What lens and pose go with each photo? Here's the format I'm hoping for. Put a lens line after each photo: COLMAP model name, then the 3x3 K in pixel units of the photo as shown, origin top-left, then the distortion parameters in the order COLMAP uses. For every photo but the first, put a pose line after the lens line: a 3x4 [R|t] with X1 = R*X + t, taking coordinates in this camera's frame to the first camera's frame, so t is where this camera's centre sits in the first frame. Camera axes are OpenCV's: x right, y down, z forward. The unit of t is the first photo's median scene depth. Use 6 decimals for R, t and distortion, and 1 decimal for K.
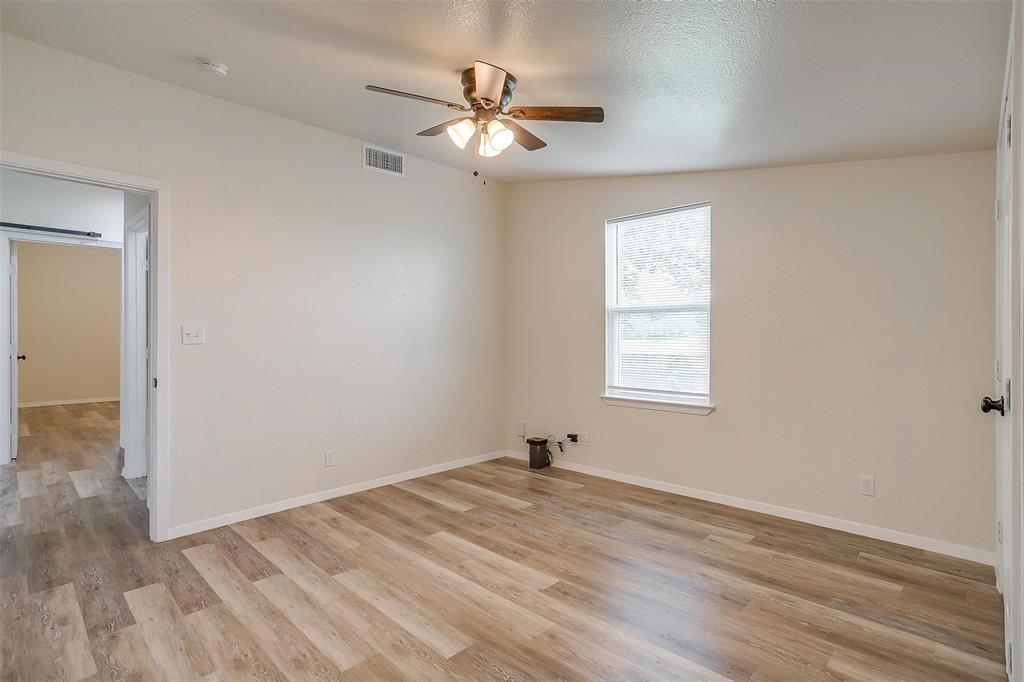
lens RADIAL K [[499.3, 0, 512.7], [0, 499.3, 339.4], [0, 0, 1]] dist [-0.013664, 0.007630]
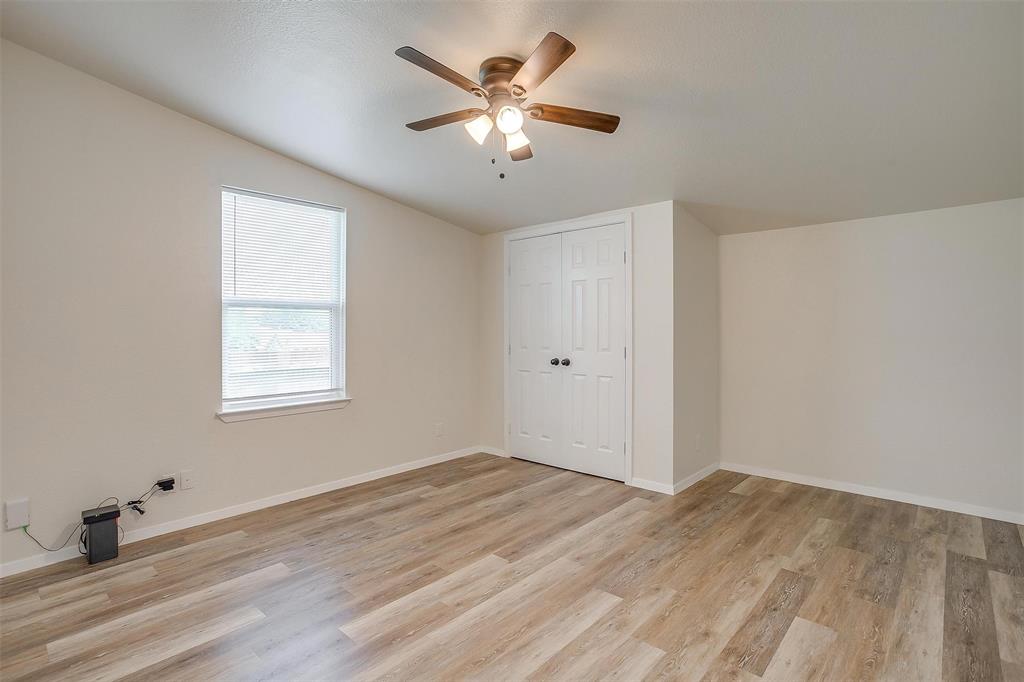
lens RADIAL K [[499.3, 0, 500.9], [0, 499.3, 339.9], [0, 0, 1]] dist [-0.013664, 0.007630]
pose [[-0.023860, -0.012844, 0.999633, -0.719050], [0.011065, 0.999853, 0.013111, -0.004733], [-0.999654, 0.011374, -0.023715, 0.714093]]
